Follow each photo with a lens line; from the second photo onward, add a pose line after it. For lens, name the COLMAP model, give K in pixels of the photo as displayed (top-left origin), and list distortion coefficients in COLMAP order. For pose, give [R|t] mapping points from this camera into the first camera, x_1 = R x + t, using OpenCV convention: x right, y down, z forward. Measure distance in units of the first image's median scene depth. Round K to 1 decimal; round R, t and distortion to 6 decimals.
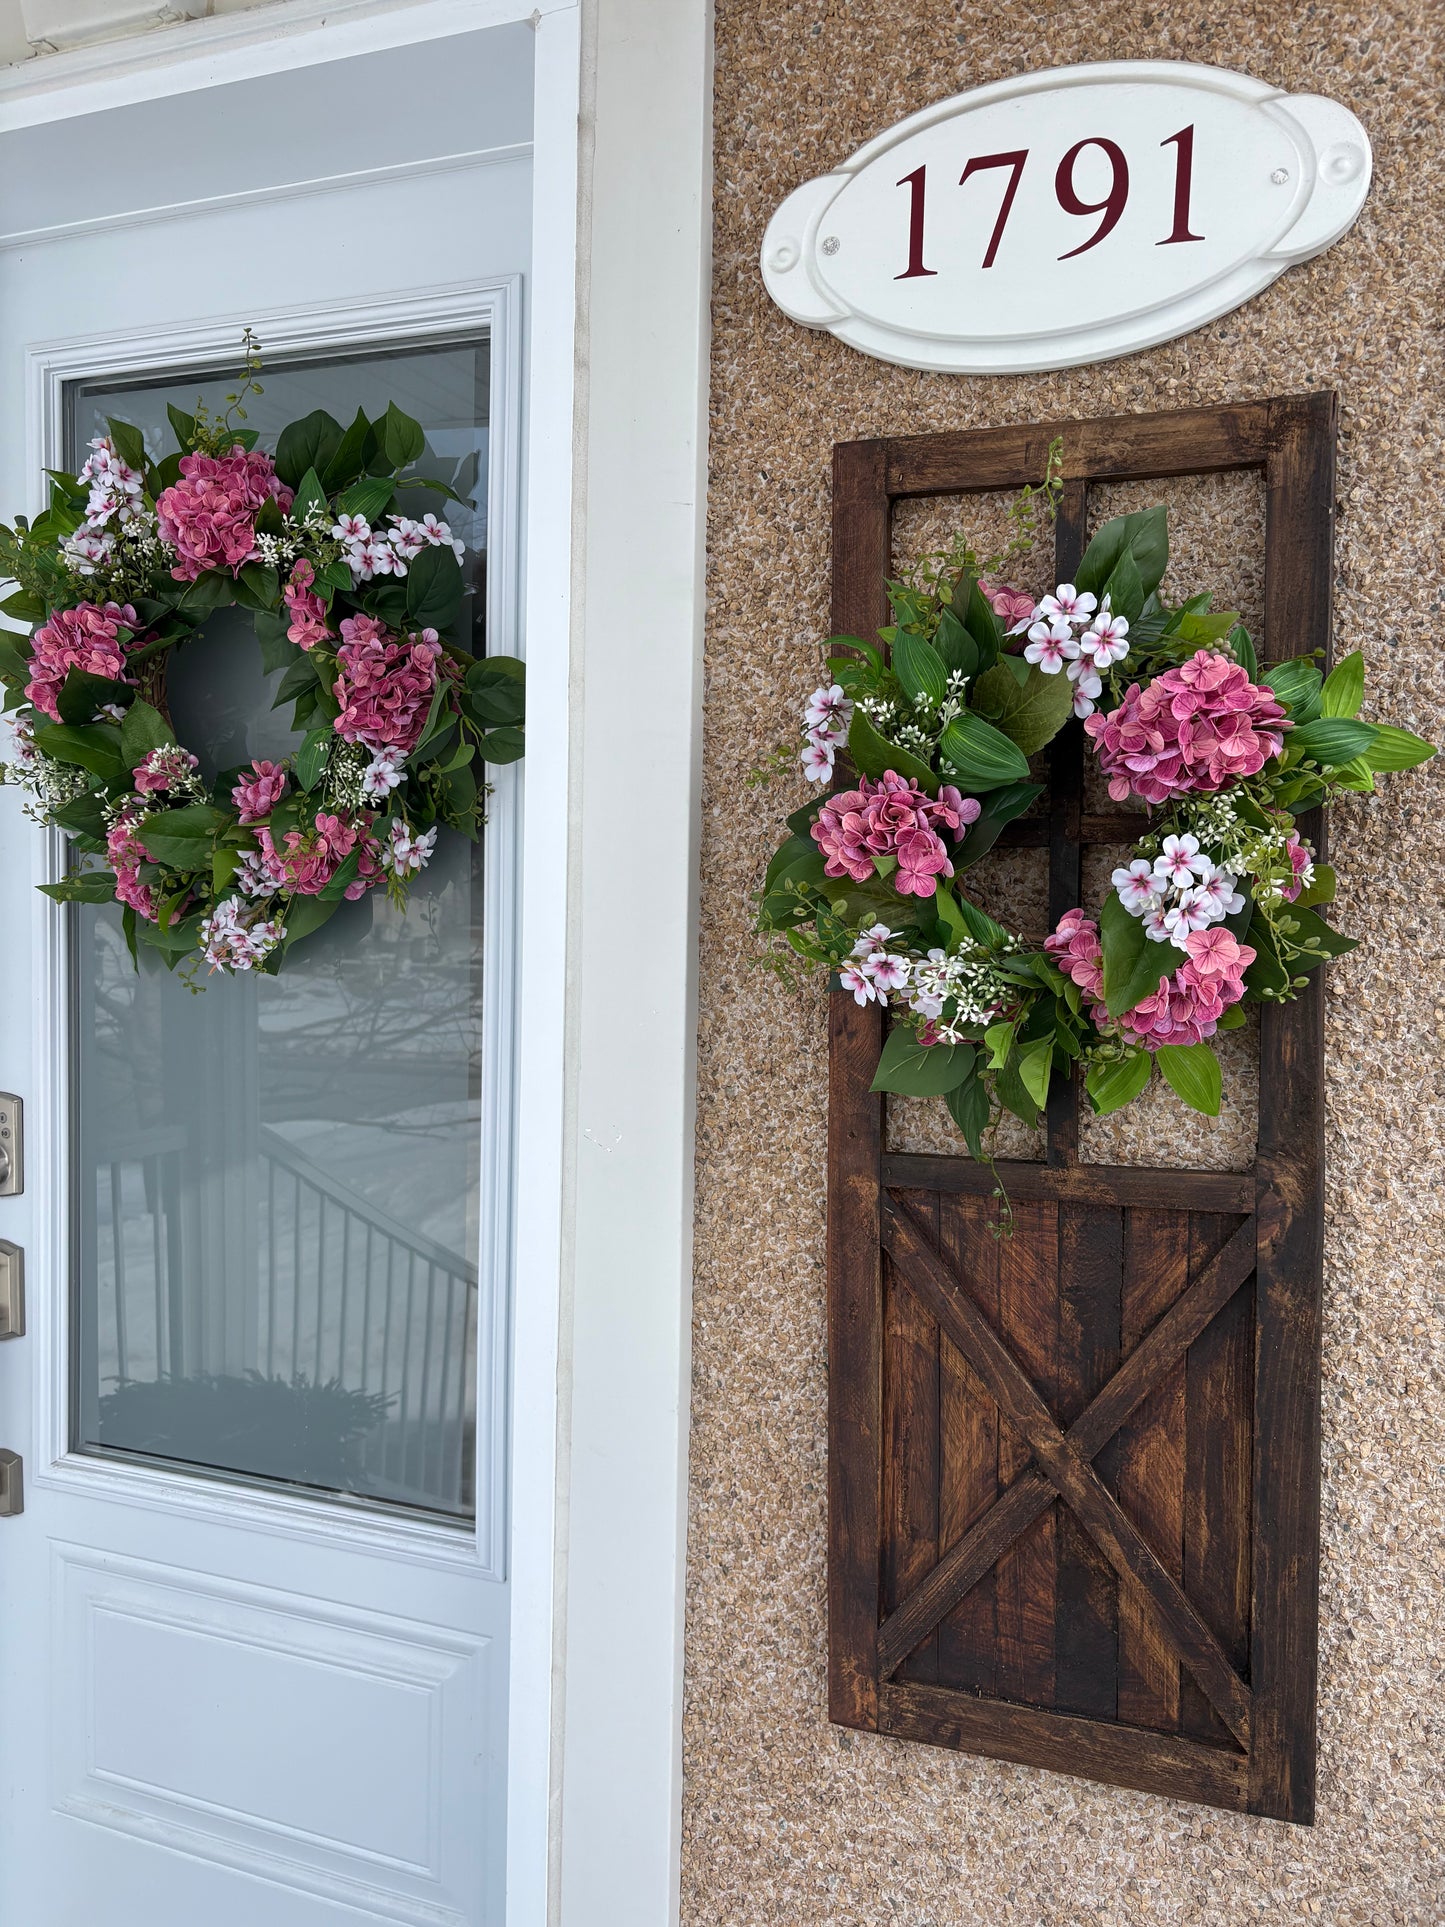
lens RADIAL K [[1465.0, 0, 713.7], [0, 1465.0, 976.9], [0, 0, 1]] dist [0.006630, 0.010653]
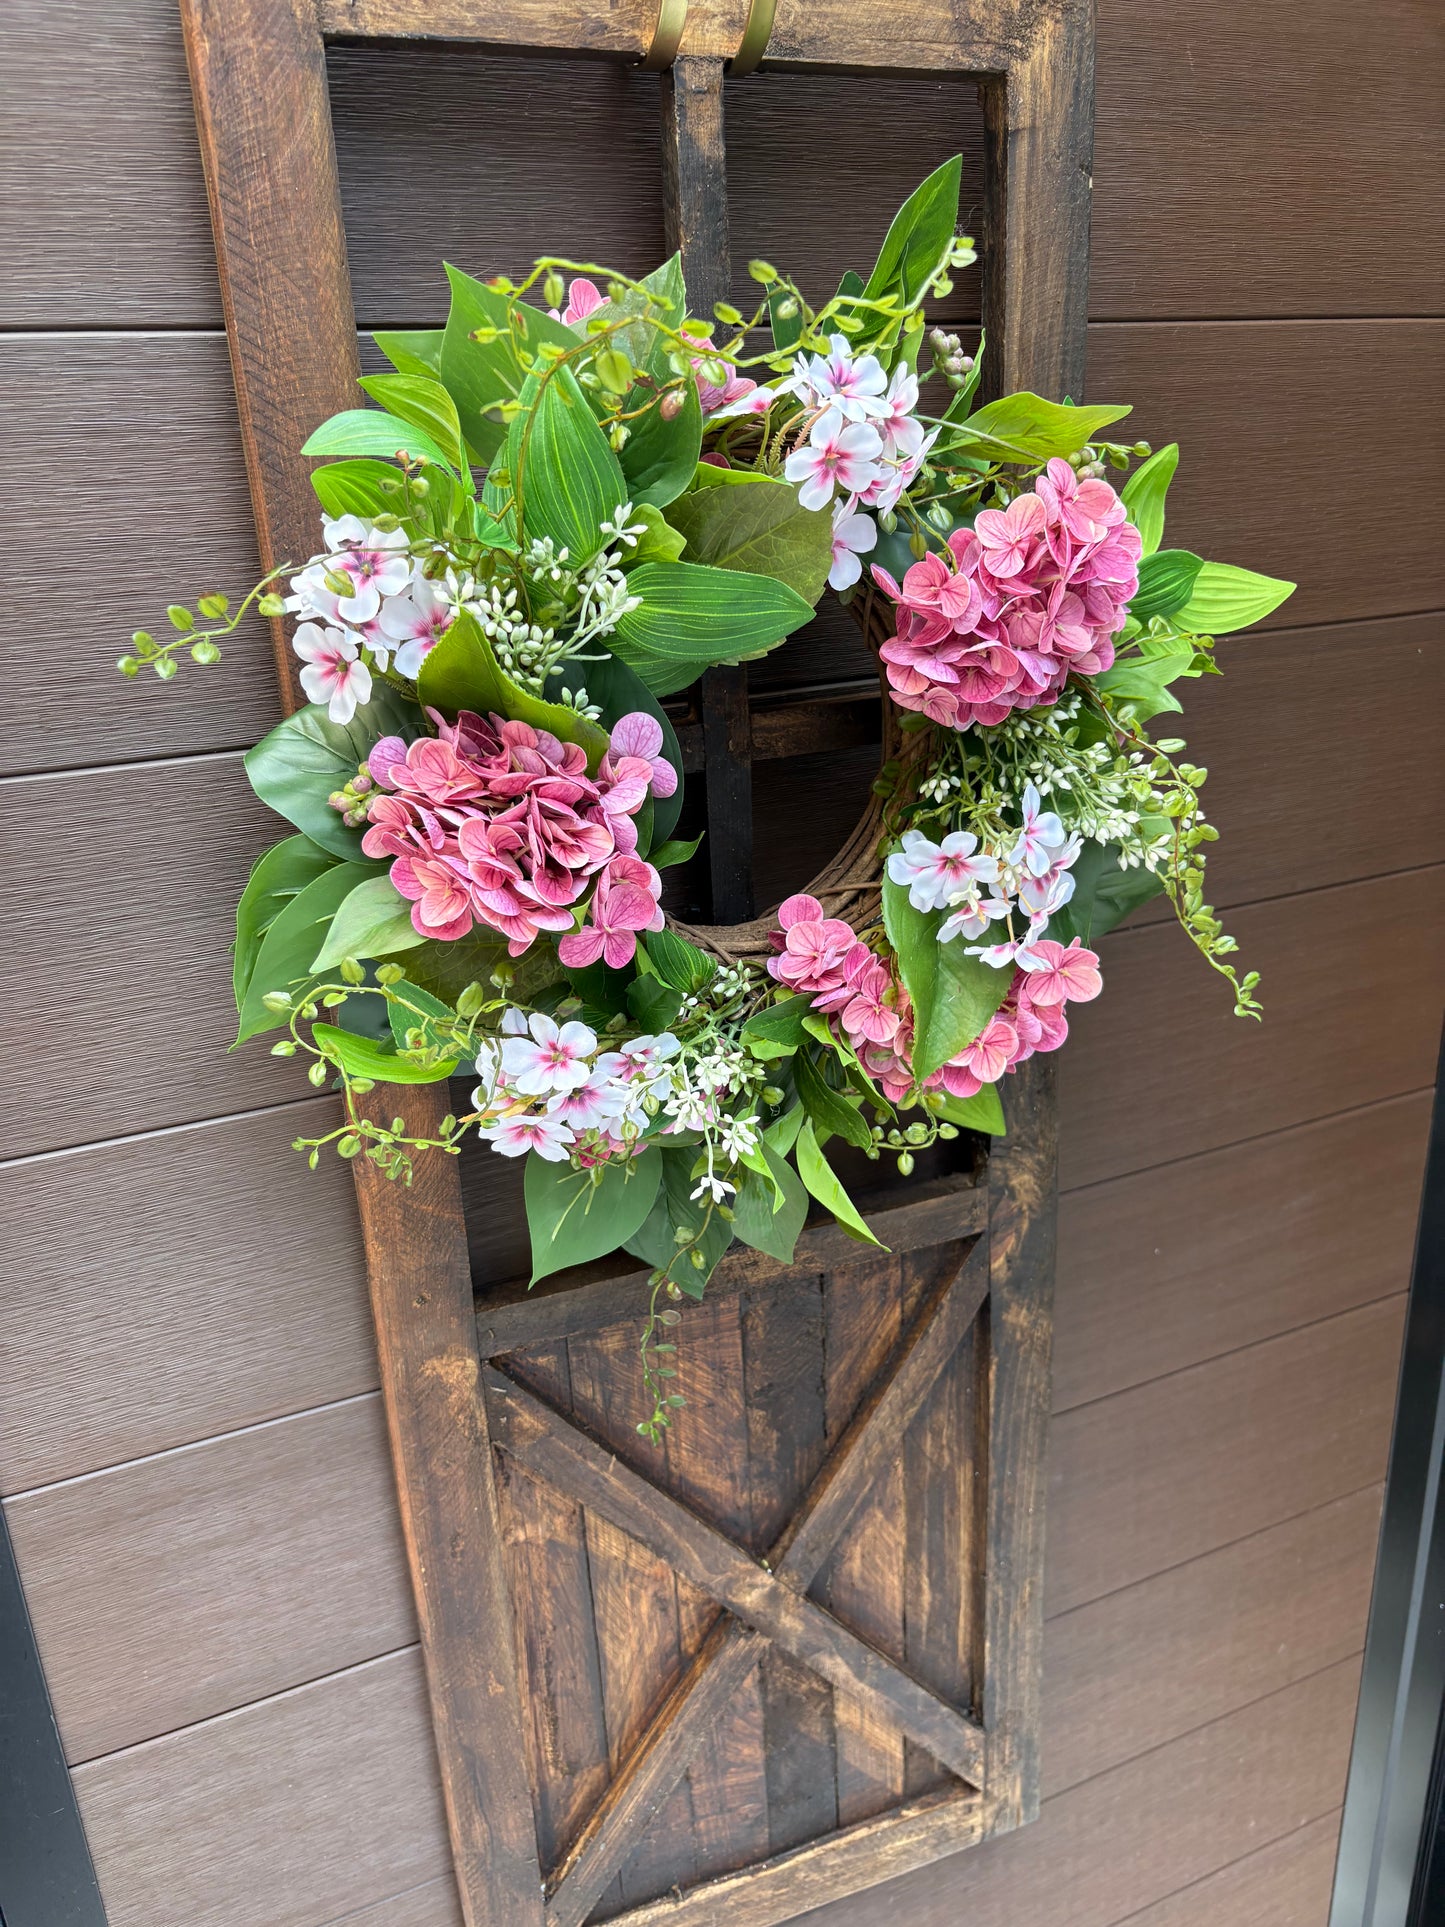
lens RADIAL K [[1460.4, 0, 720.1], [0, 1460.4, 973.5], [0, 0, 1]] dist [0.006705, 0.003262]
pose [[0.743562, -0.262202, 0.615115, -0.142616], [0.073462, 0.946376, 0.314605, -0.192024], [-0.664620, -0.188740, 0.722951, 0.551162]]
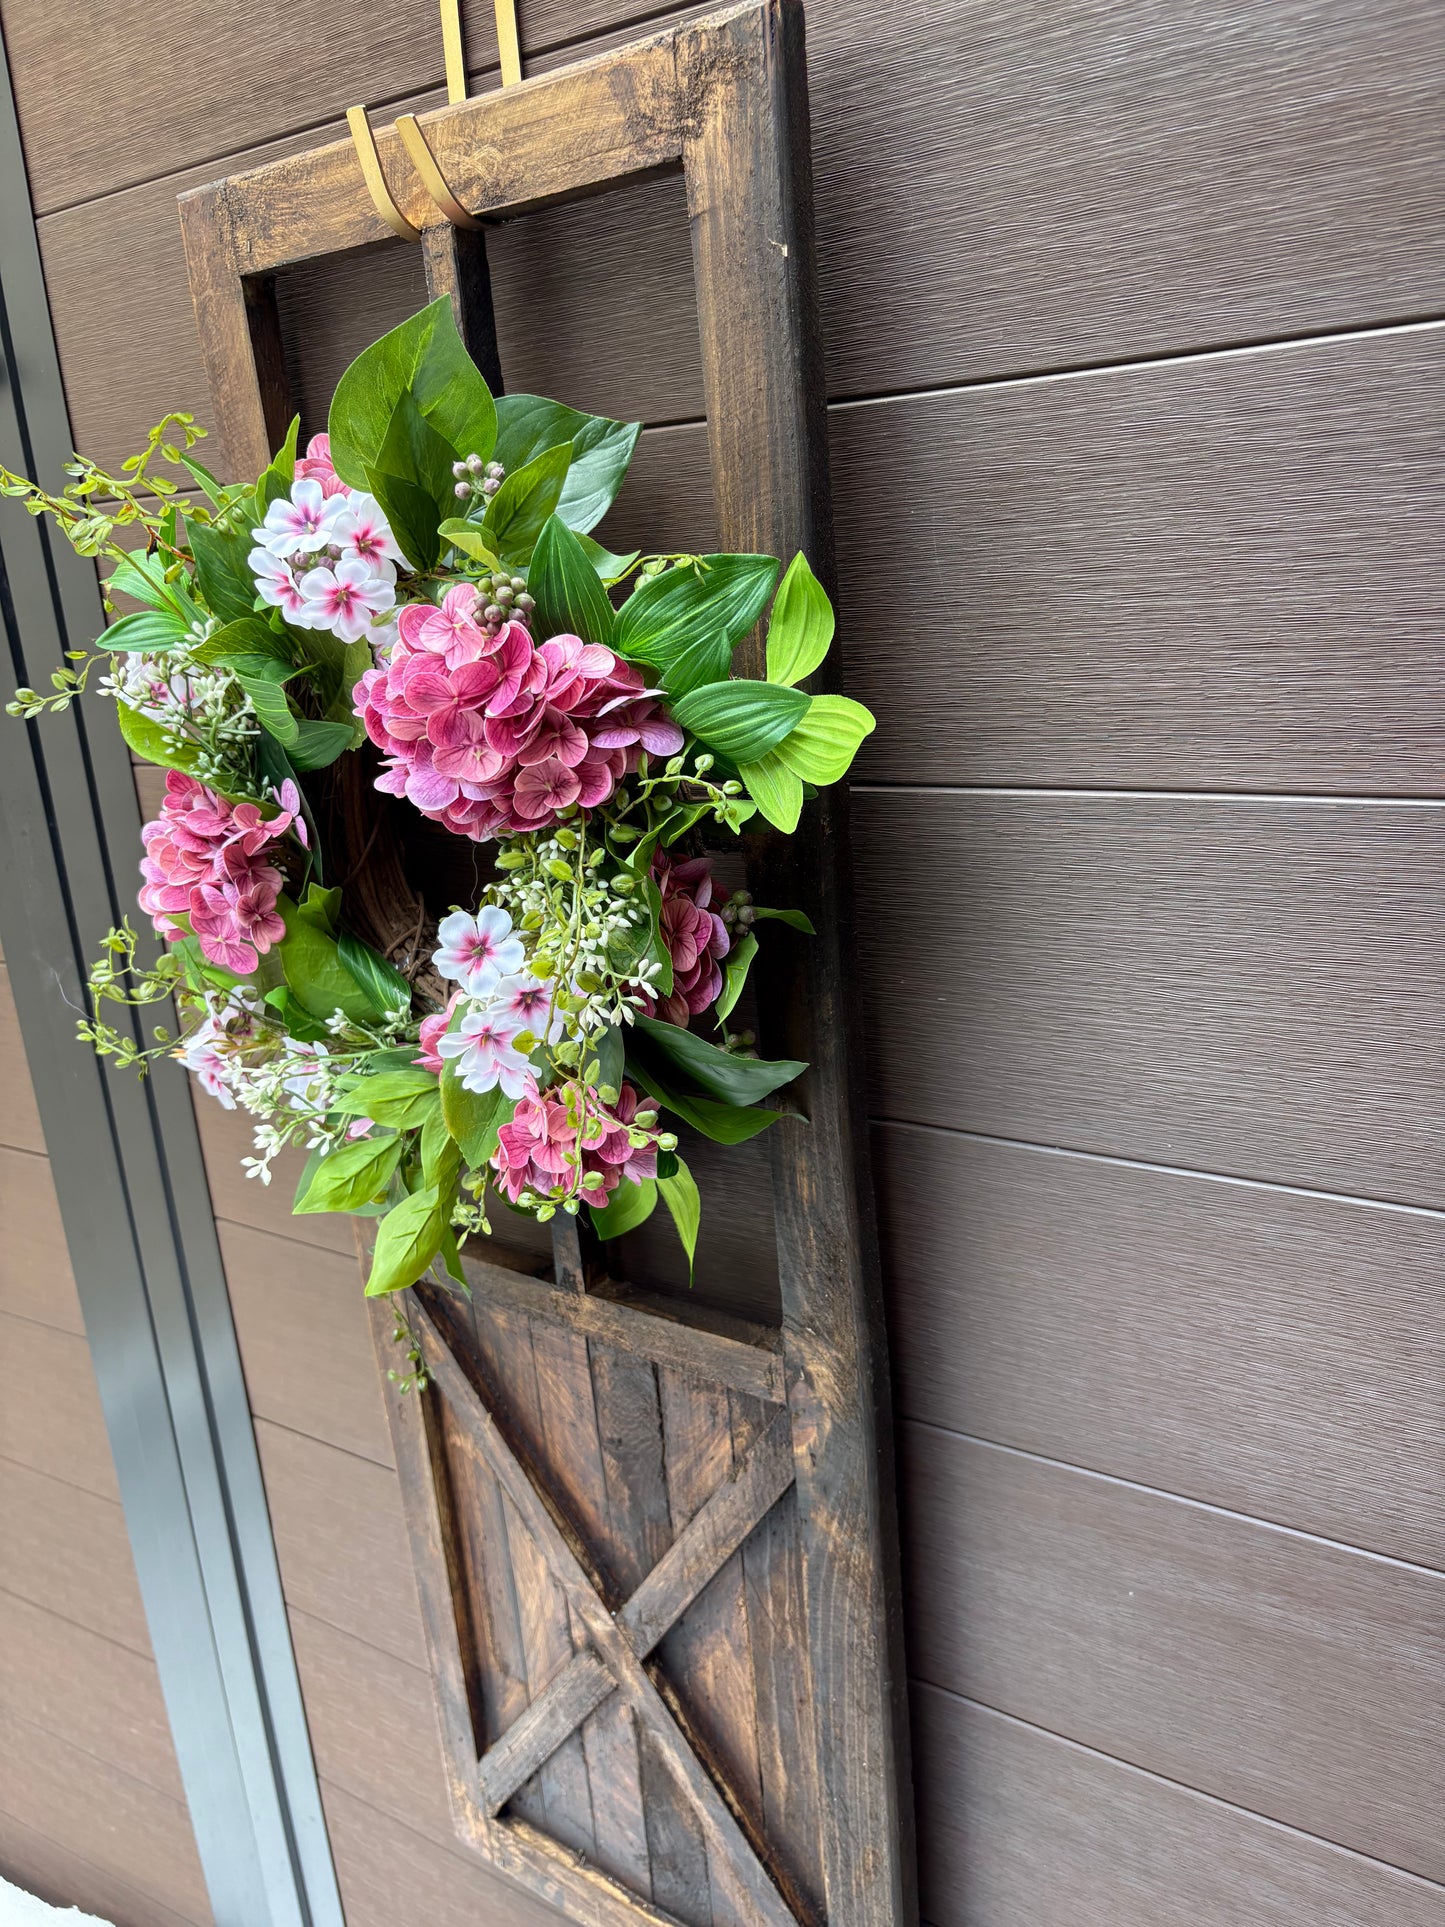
lens RADIAL K [[1457.1, 0, 741.8], [0, 1457.1, 968.0], [0, 0, 1]] dist [0.012998, 0.002185]
pose [[0.957782, -0.000118, -0.287496, 0.510412], [0.071846, 0.968369, 0.238957, -0.178903], [0.278374, -0.249524, 0.927494, 0.409949]]
